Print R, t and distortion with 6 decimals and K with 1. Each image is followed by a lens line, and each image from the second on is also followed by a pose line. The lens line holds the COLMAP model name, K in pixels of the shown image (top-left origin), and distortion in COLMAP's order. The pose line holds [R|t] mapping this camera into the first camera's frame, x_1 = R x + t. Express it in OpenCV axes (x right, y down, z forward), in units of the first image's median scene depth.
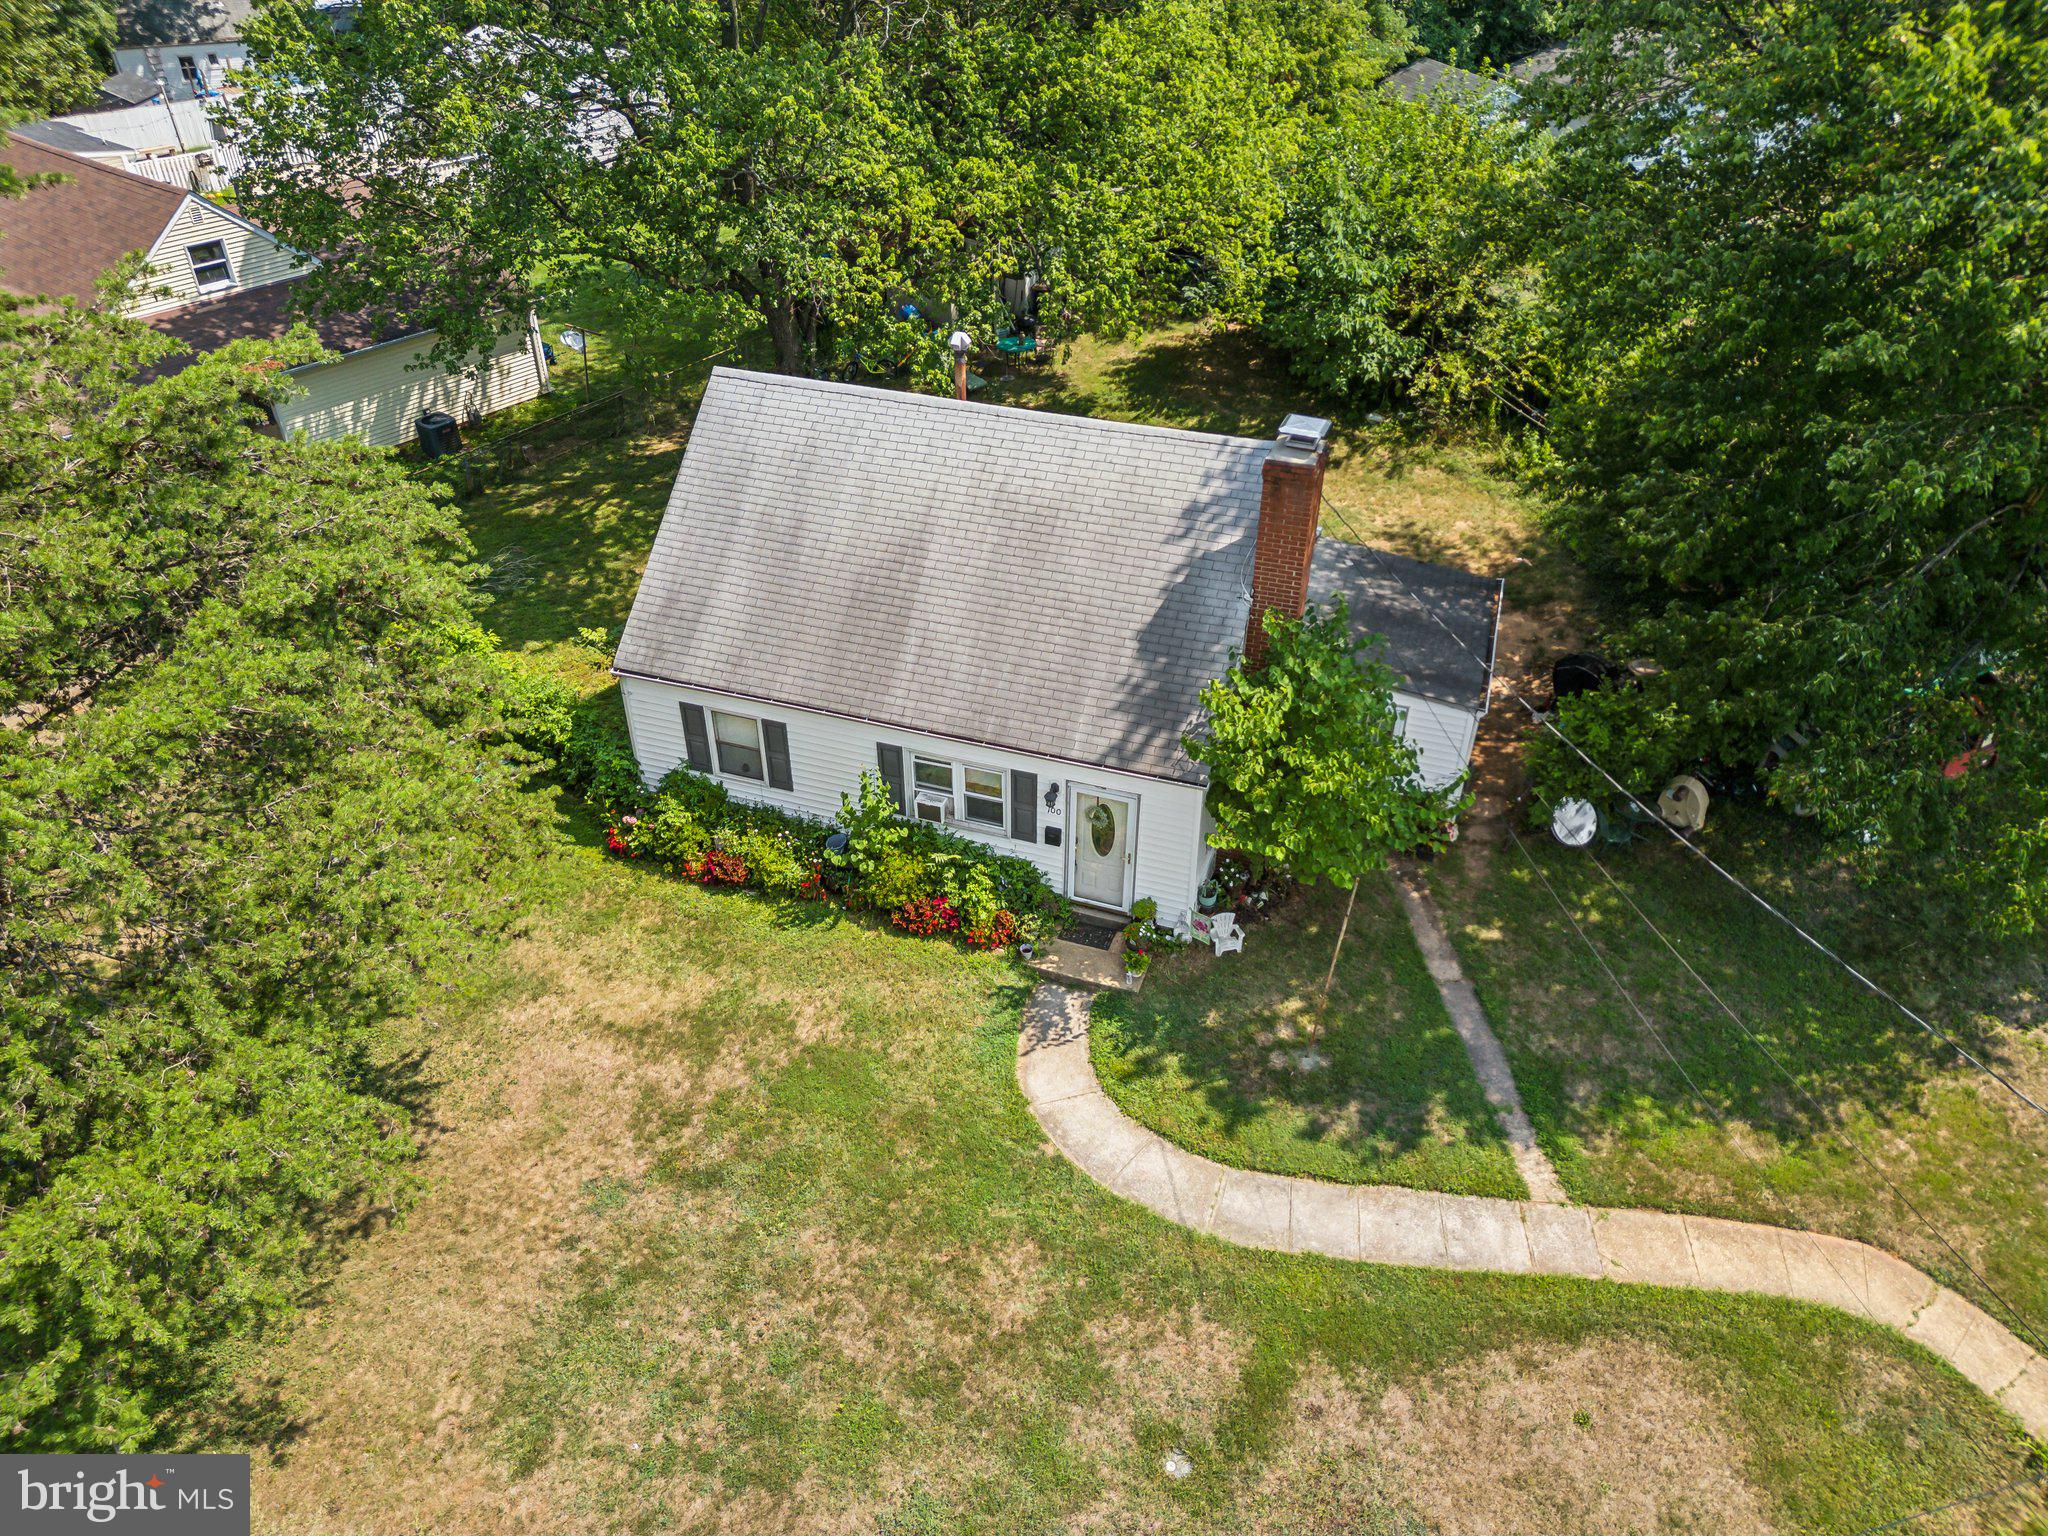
lens RADIAL K [[1514.1, 0, 1098.5], [0, 1514.1, 767.6], [0, 0, 1]] dist [-0.001932, -0.004816]
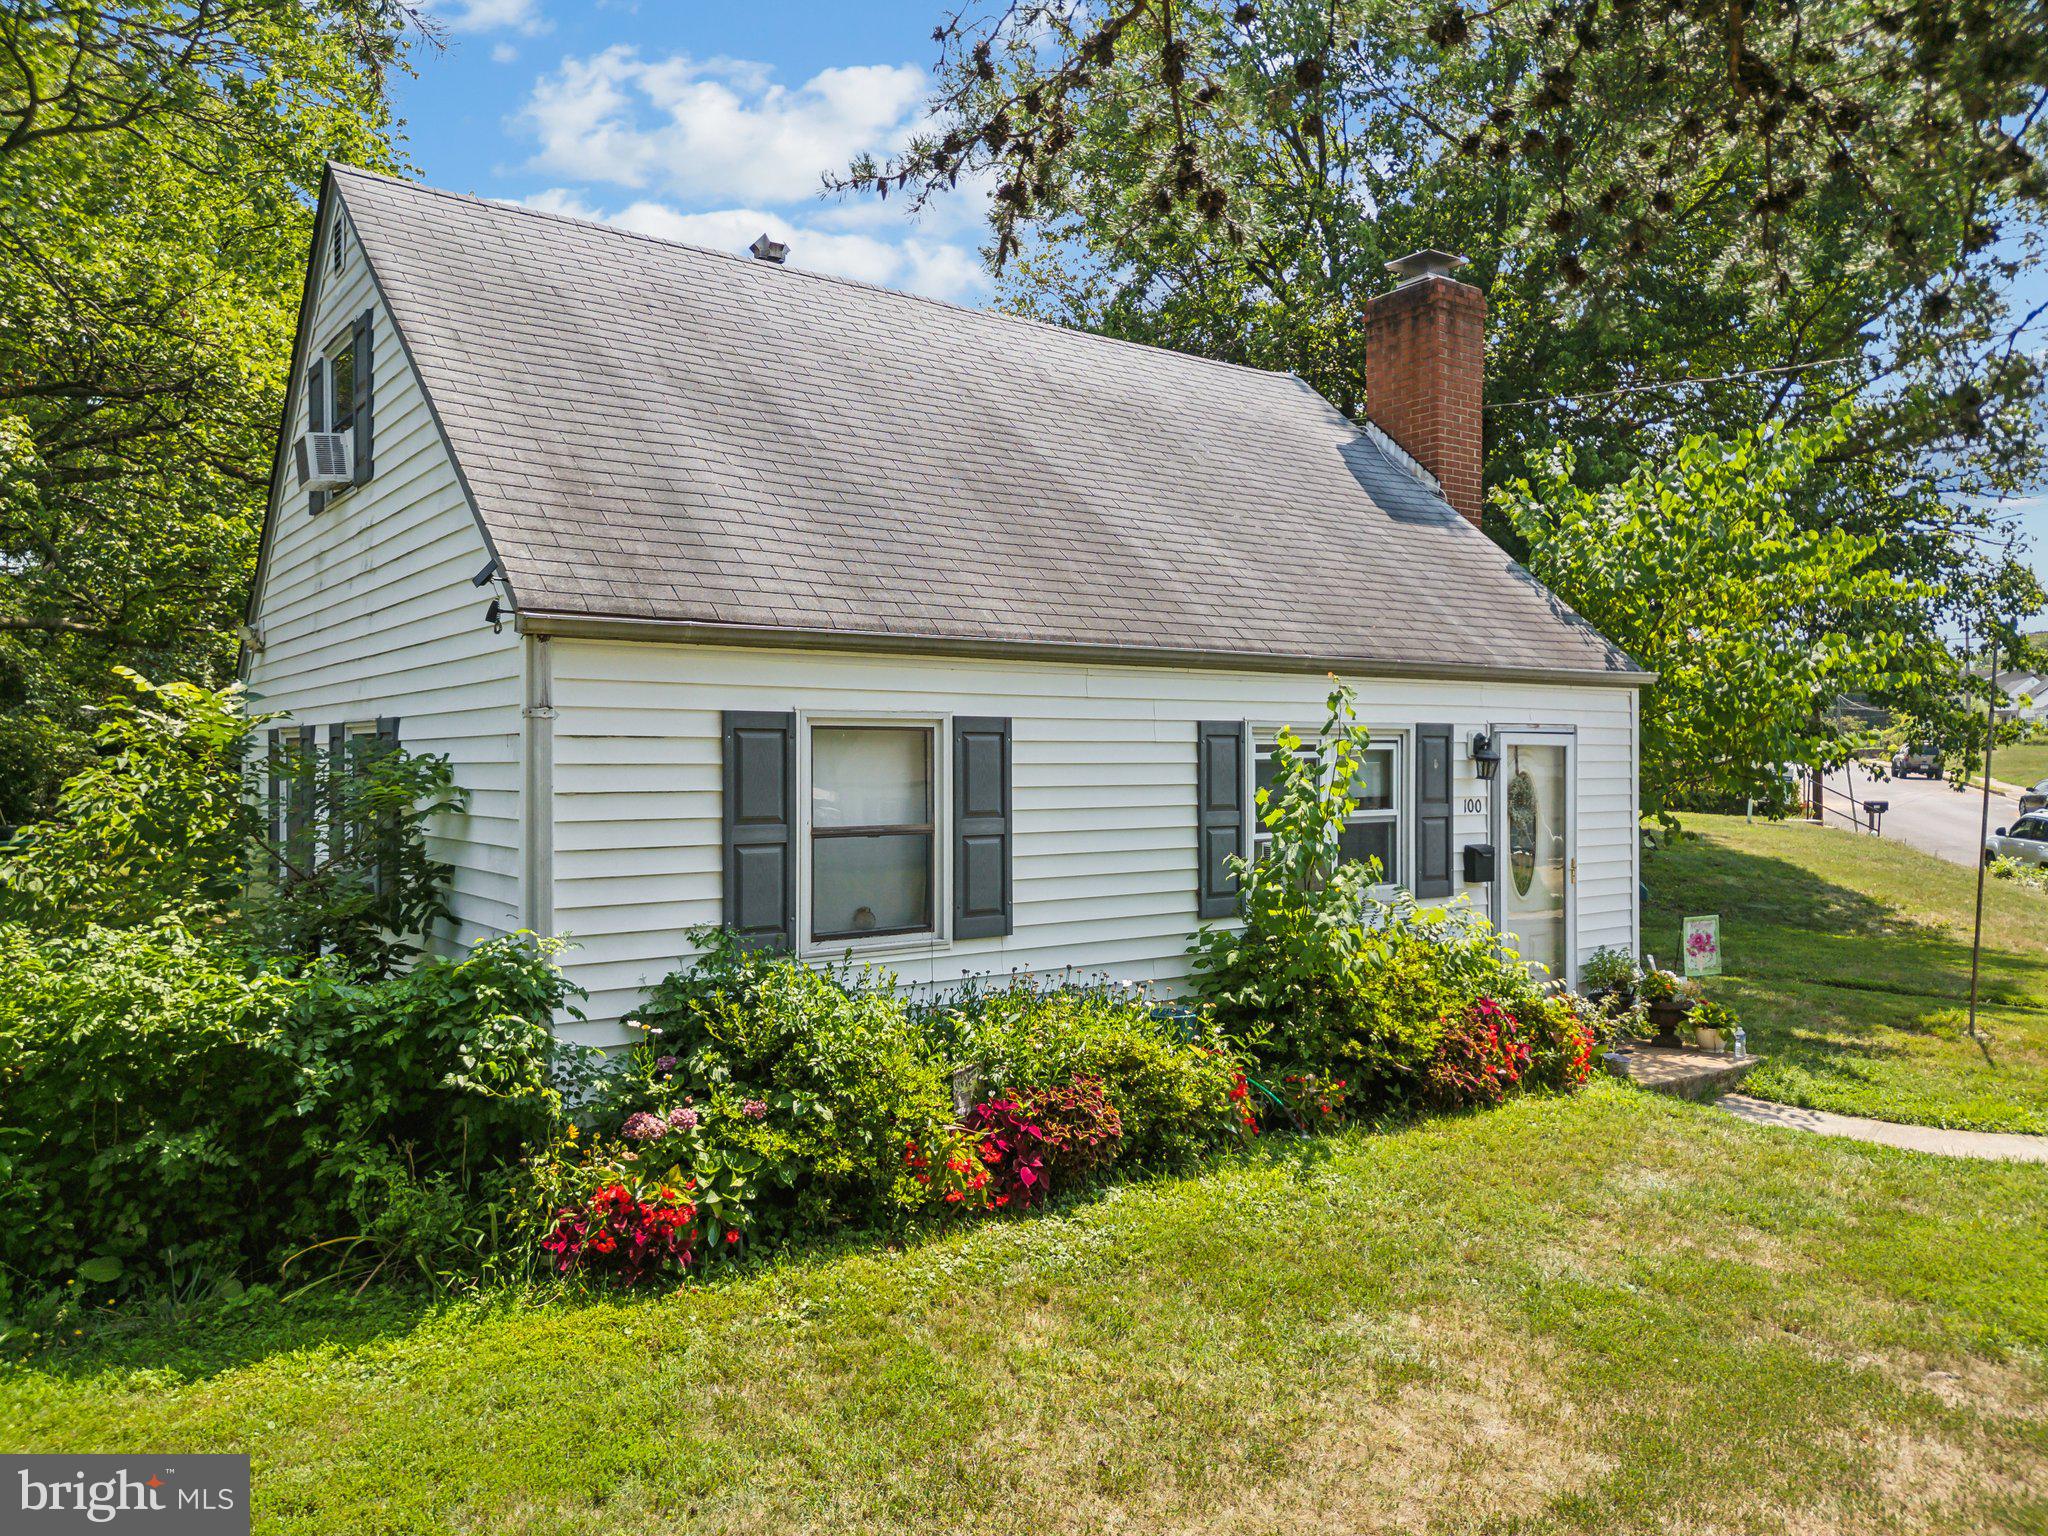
lens RADIAL K [[1514.1, 0, 1098.5], [0, 1514.1, 767.6], [0, 0, 1]] dist [-0.001932, -0.004816]
pose [[0.564502, -0.028837, 0.824928, -0.515373], [0.498057, 0.808859, -0.312547, 0.113362], [-0.658238, 0.587295, 0.470965, 0.817150]]
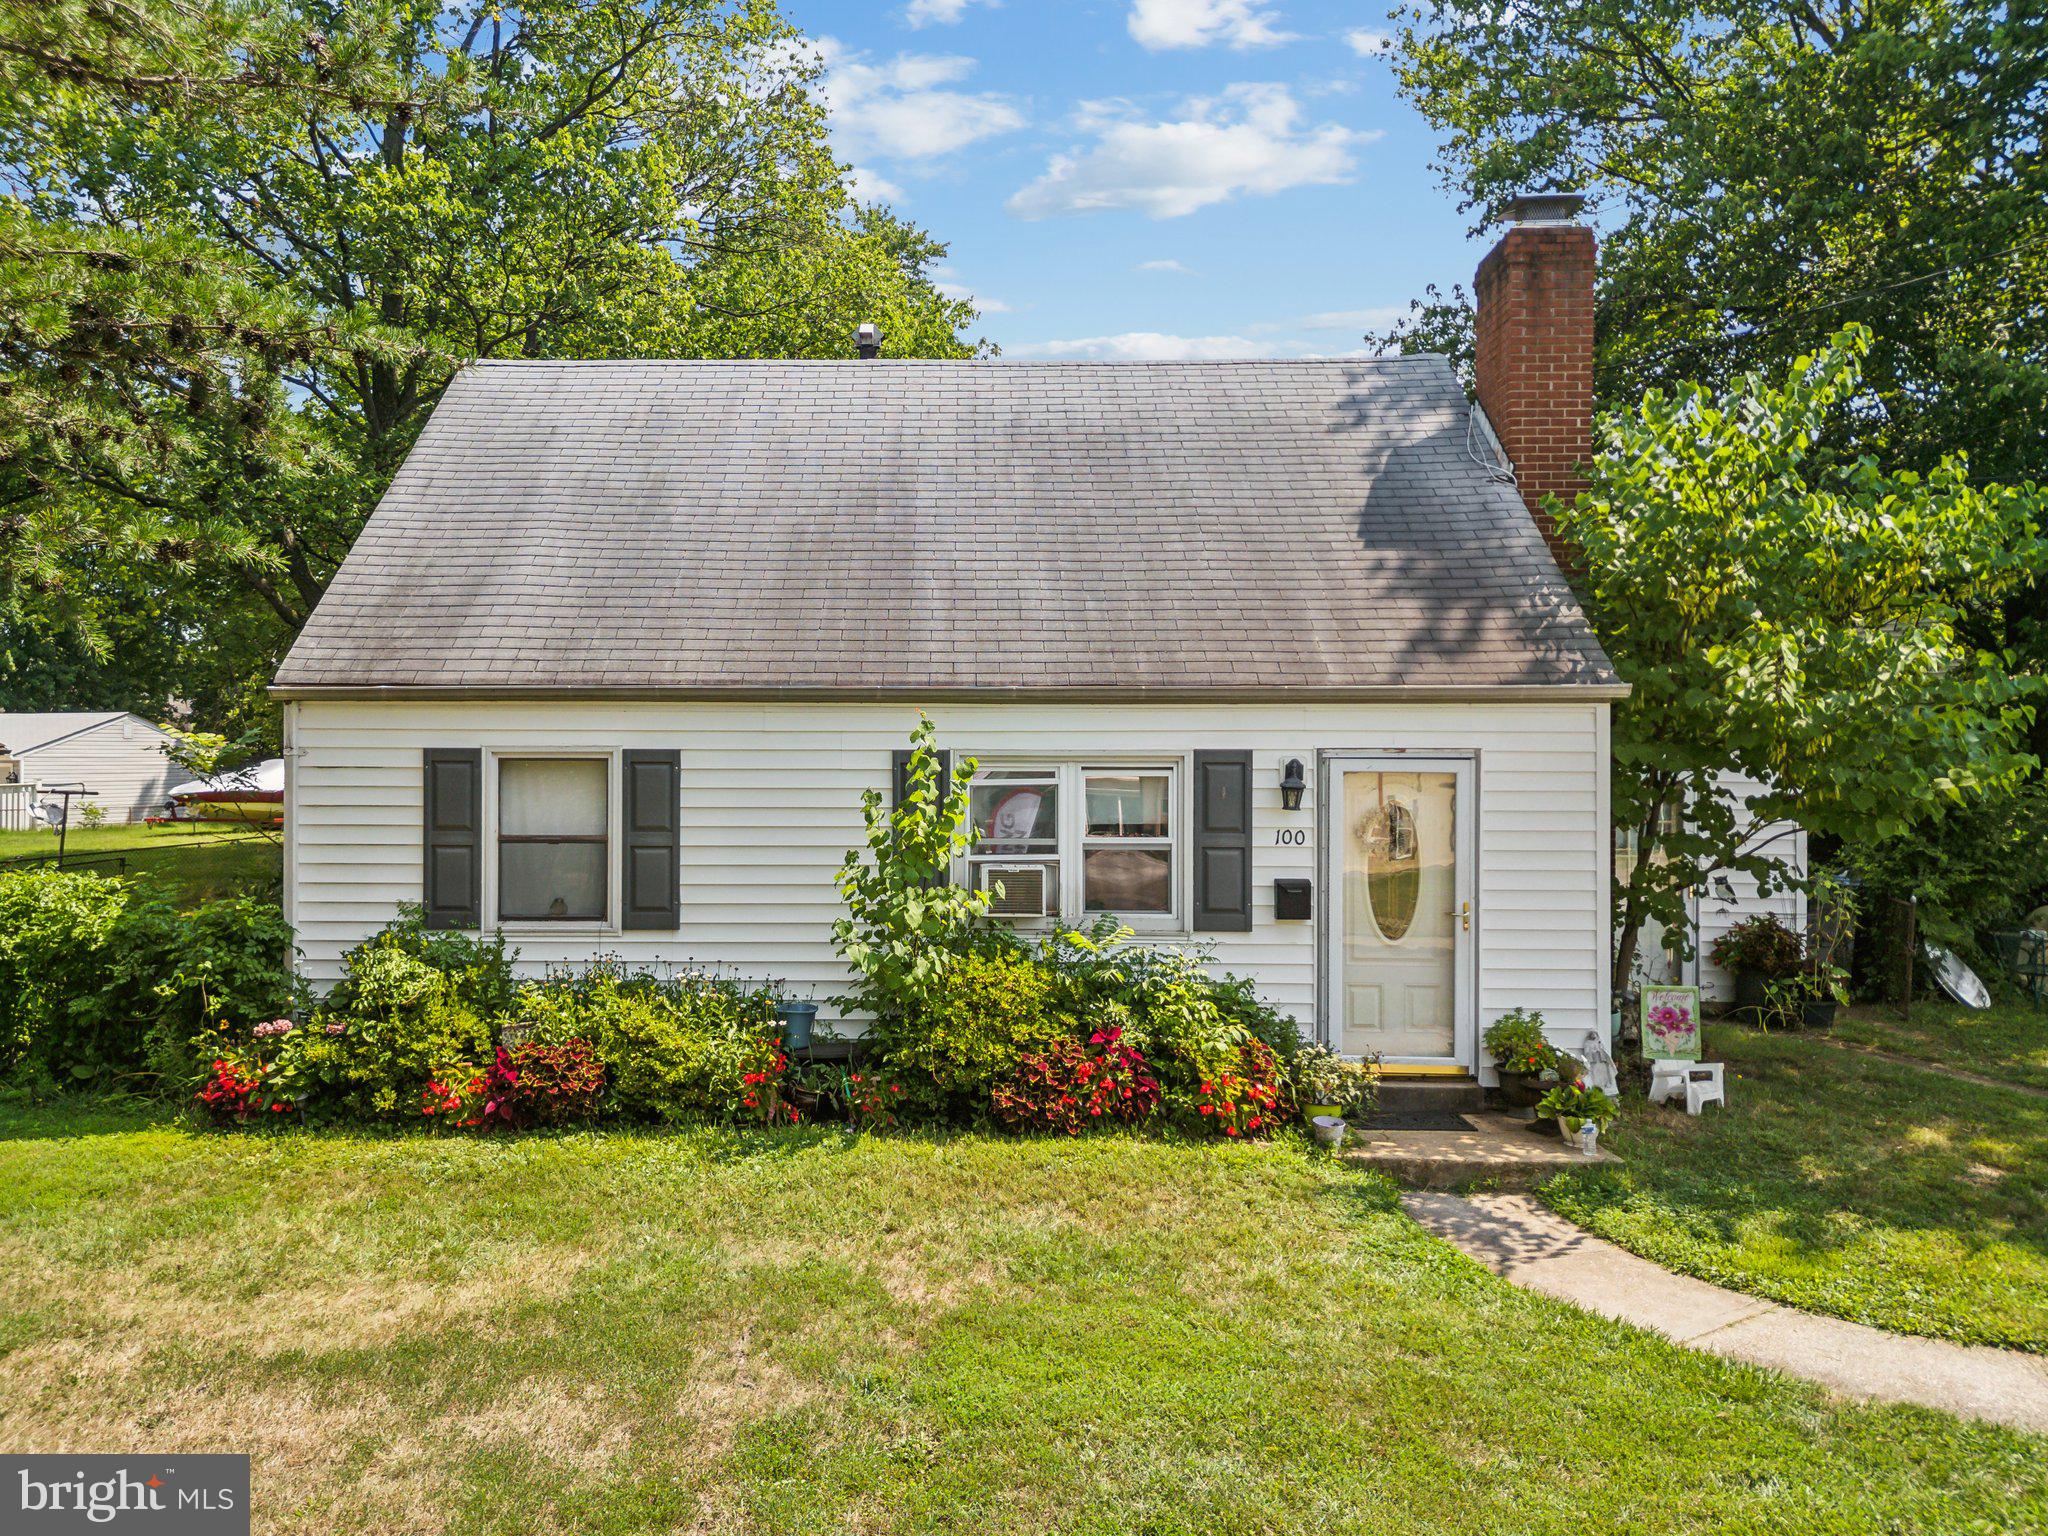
lens RADIAL K [[1543.9, 0, 940.5], [0, 1543.9, 768.8], [0, 0, 1]] dist [0.003298, 0.001500]
pose [[0.957206, -0.017004, 0.288907, -0.269192], [0.184704, 0.804422, -0.564615, 0.260297], [-0.222802, 0.593815, 0.773138, 0.622778]]
